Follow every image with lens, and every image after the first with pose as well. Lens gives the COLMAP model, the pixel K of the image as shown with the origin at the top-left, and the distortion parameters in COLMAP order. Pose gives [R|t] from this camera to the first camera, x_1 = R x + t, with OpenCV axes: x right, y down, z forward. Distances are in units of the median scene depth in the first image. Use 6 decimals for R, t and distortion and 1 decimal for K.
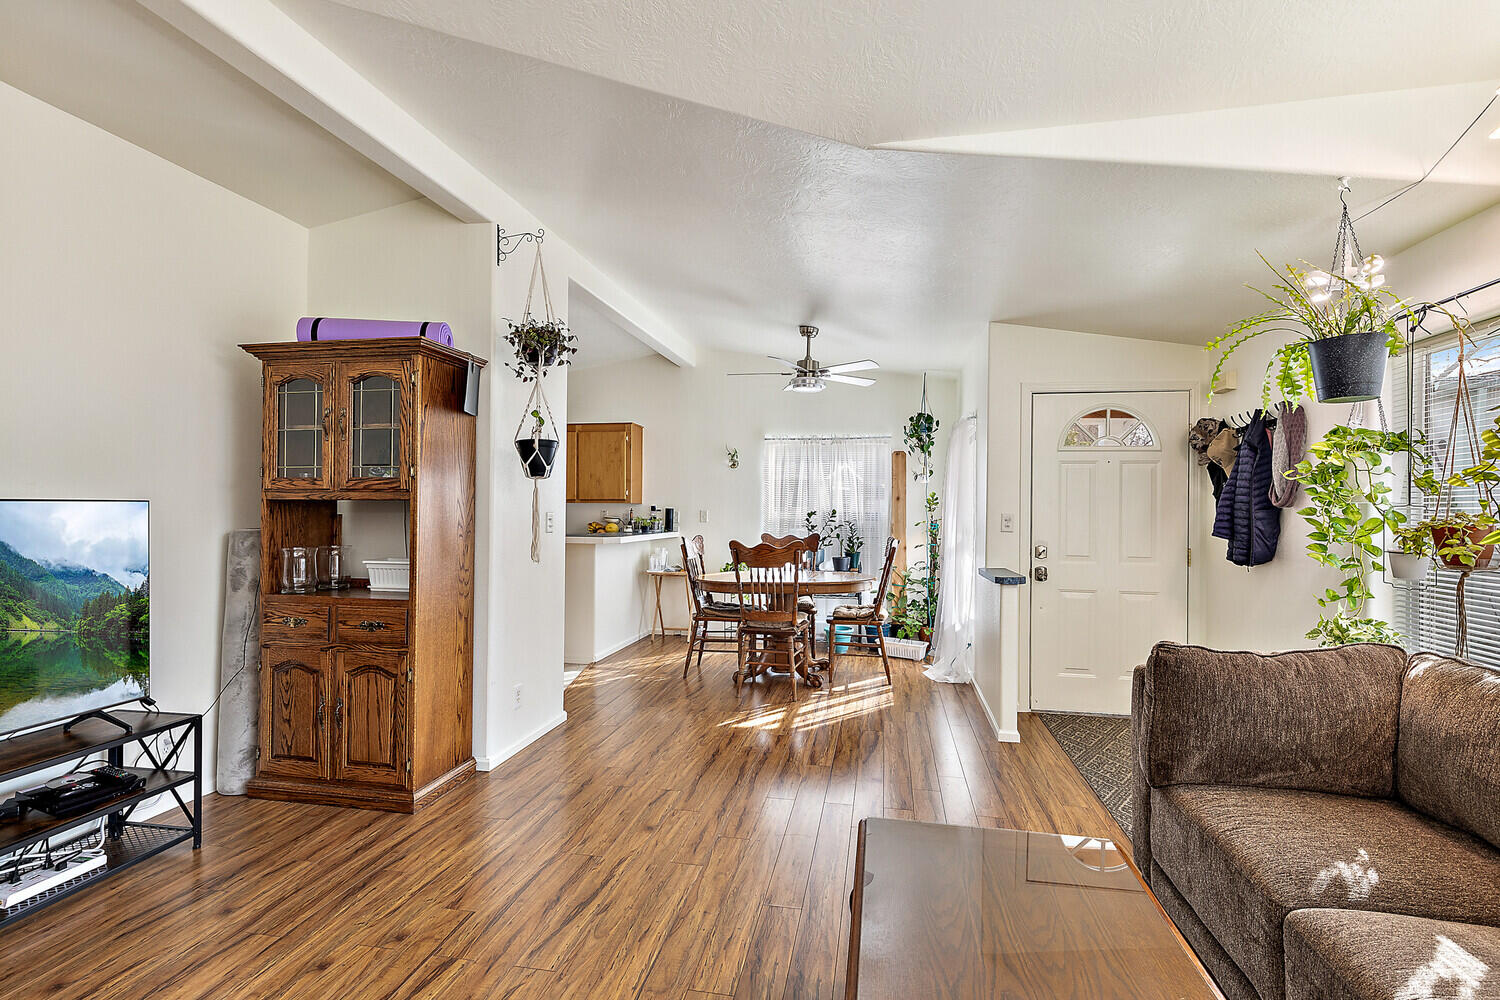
lens RADIAL K [[684.2, 0, 759.3], [0, 684.2, 502.3], [0, 0, 1]] dist [0.008129, 0.001095]
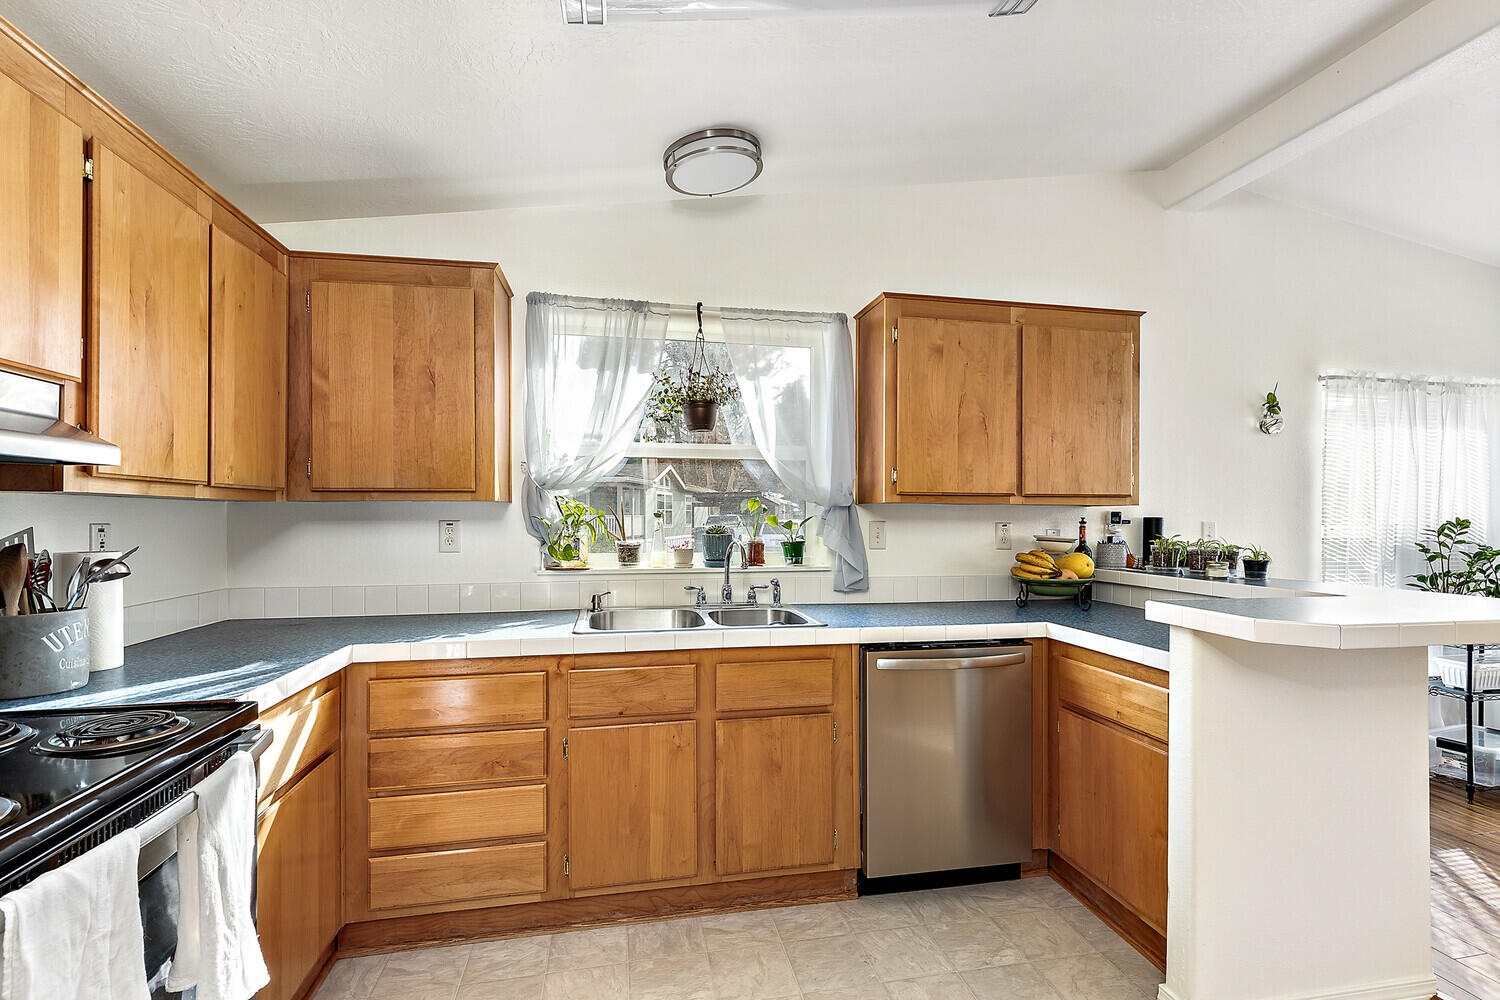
lens RADIAL K [[684.2, 0, 751.8], [0, 684.2, 514.5], [0, 0, 1]] dist [0.008129, 0.001095]
pose [[0.923975, 0.003178, 0.382439, -0.599058], [-0.005118, 0.999979, 0.004056, 0.006462], [-0.382418, -0.005705, 0.923972, 0.741896]]
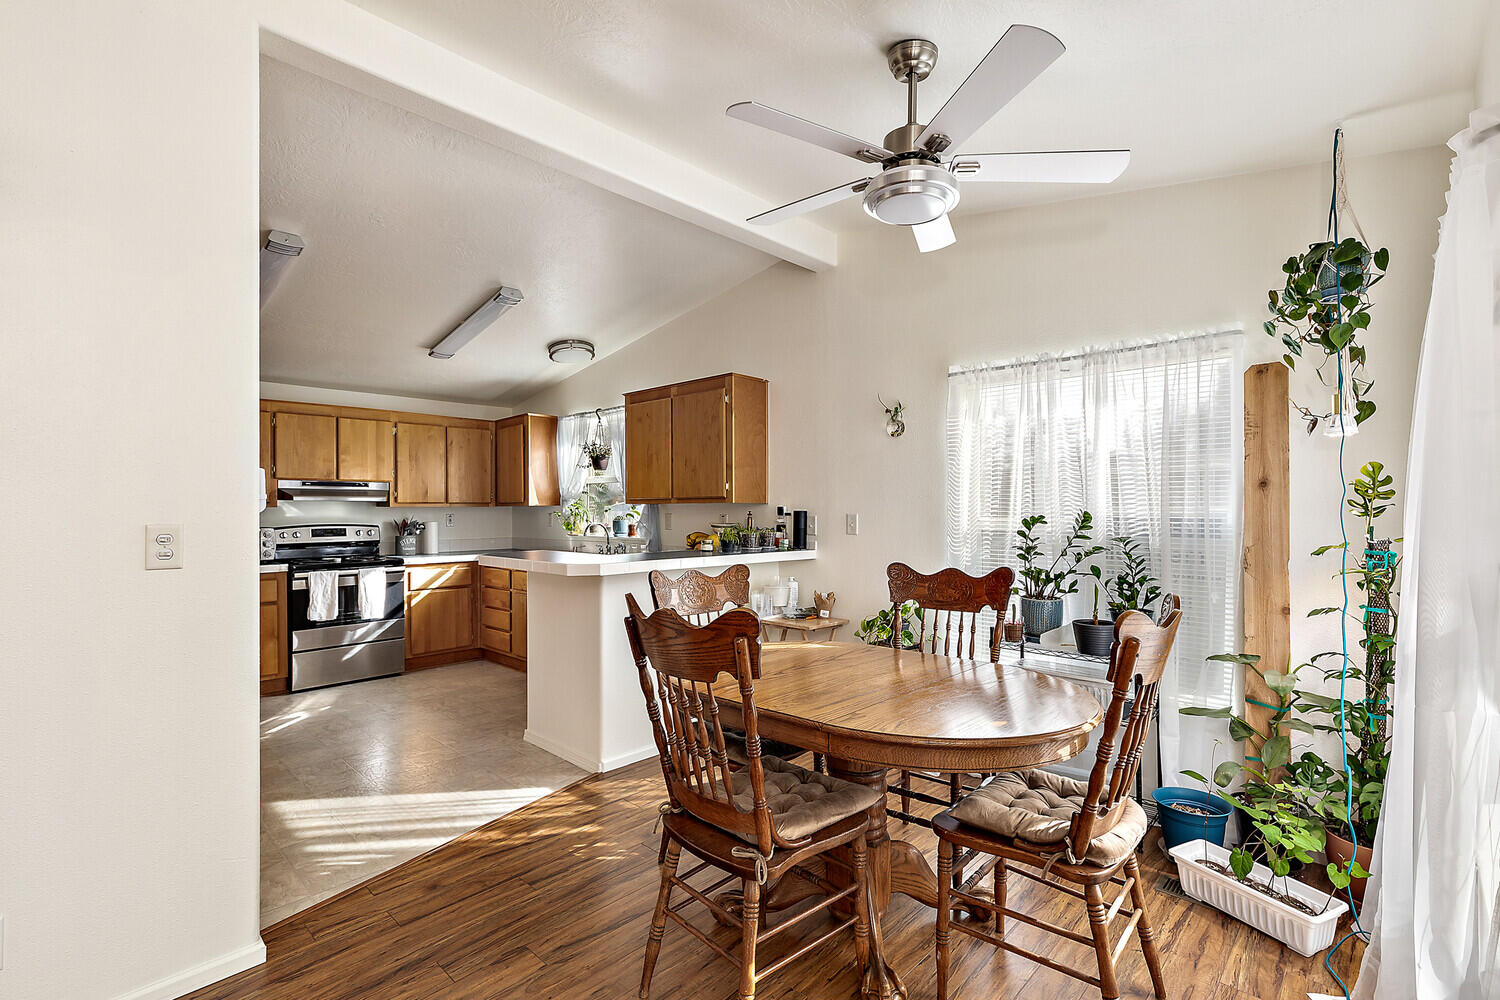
lens RADIAL K [[684.2, 0, 752.9], [0, 684.2, 504.6], [0, 0, 1]] dist [0.008129, 0.001095]
pose [[0.843172, -0.009518, -0.537559, 0.170432], [0.010928, 0.999940, -0.000565, 0.003712], [0.537532, -0.005398, 0.843226, 0.513636]]
